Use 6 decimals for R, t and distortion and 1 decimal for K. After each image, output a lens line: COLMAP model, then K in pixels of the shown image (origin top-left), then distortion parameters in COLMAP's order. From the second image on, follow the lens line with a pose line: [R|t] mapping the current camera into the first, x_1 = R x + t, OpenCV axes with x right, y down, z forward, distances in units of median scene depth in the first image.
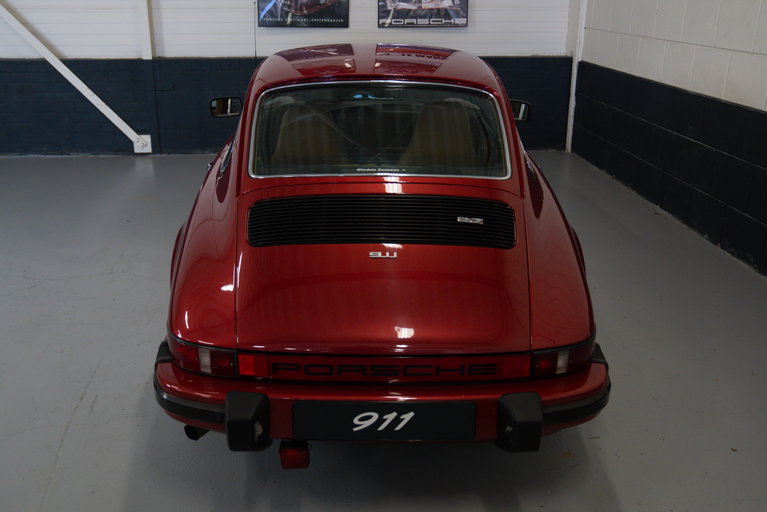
lens RADIAL K [[738.2, 0, 366.7], [0, 738.2, 256.0], [0, 0, 1]] dist [-0.030853, 0.021439]
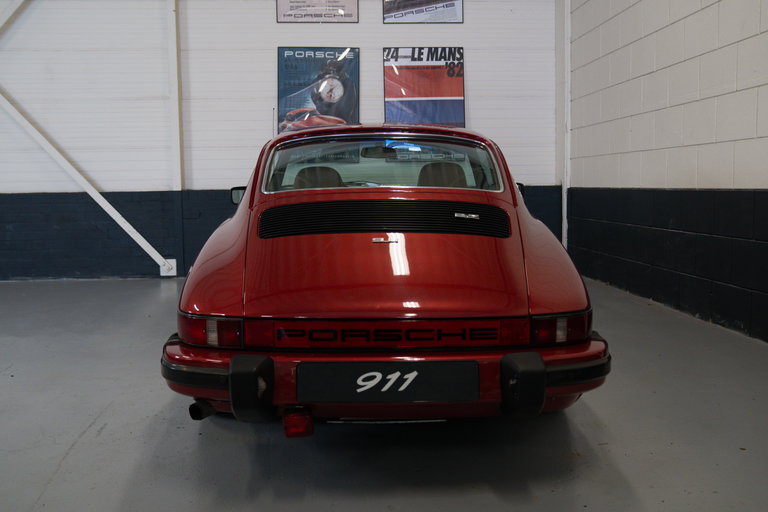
lens RADIAL K [[698.6, 0, 384.0], [0, 698.6, 256.0], [0, 0, 1]] dist [-0.054719, 0.008940]
pose [[0.999882, -0.014106, 0.006016, 0.007012], [0.015156, 0.968808, -0.247349, 0.134044], [-0.002340, 0.247411, 0.968908, 0.017944]]
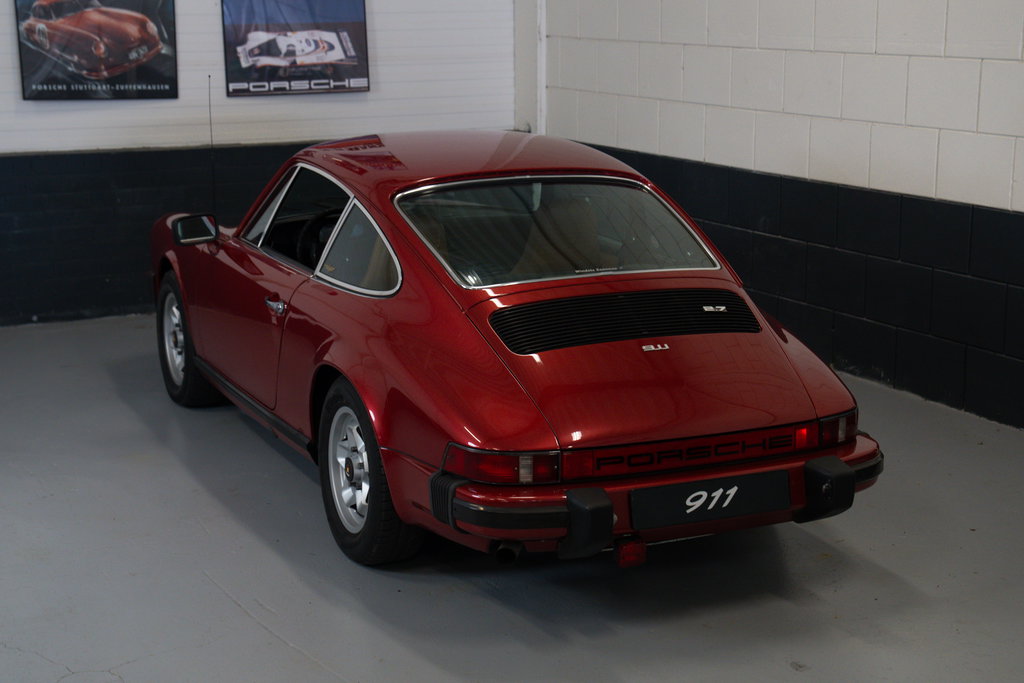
lens RADIAL K [[1685.7, 0, 512.0], [0, 1685.7, 341.5], [0, 0, 1]] dist [0.198662, -0.004457]
pose [[0.913299, -0.091823, 0.396804, -0.515613], [0.145606, 0.983480, -0.107549, 0.101069], [-0.380373, 0.156001, 0.911581, -0.477161]]
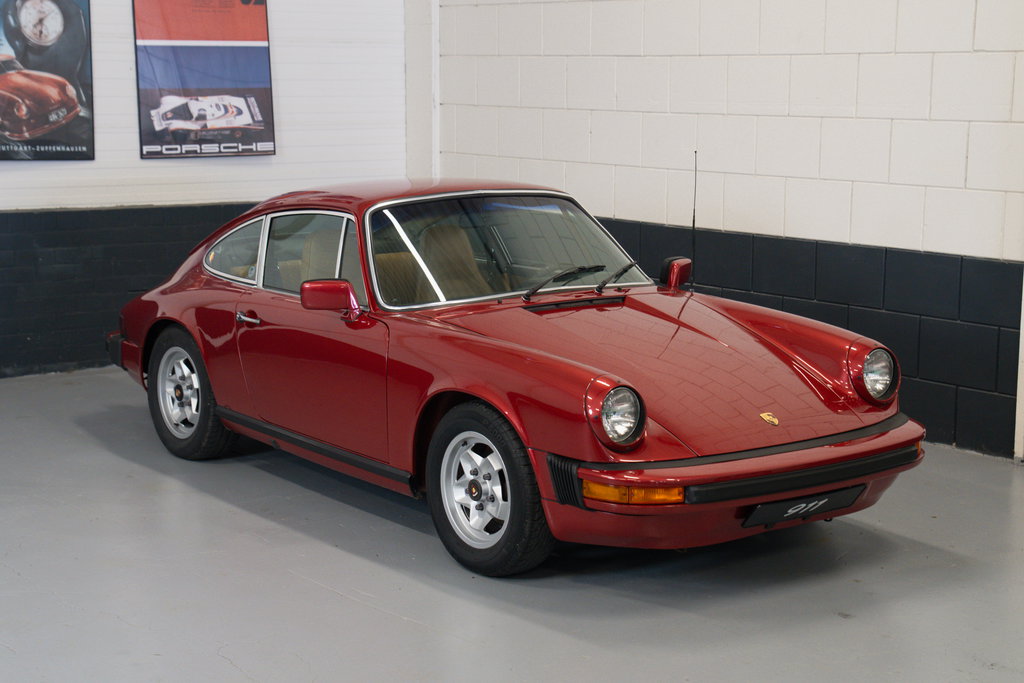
lens RADIAL K [[1763.5, 0, 511.7], [0, 1763.5, 391.2], [0, 0, 1]] dist [0.171848, 0.156695]
pose [[0.834769, -0.096991, 0.541991, -0.831709], [0.185198, 0.976469, -0.110497, 0.147789], [-0.518520, 0.192615, 0.833089, -0.534471]]
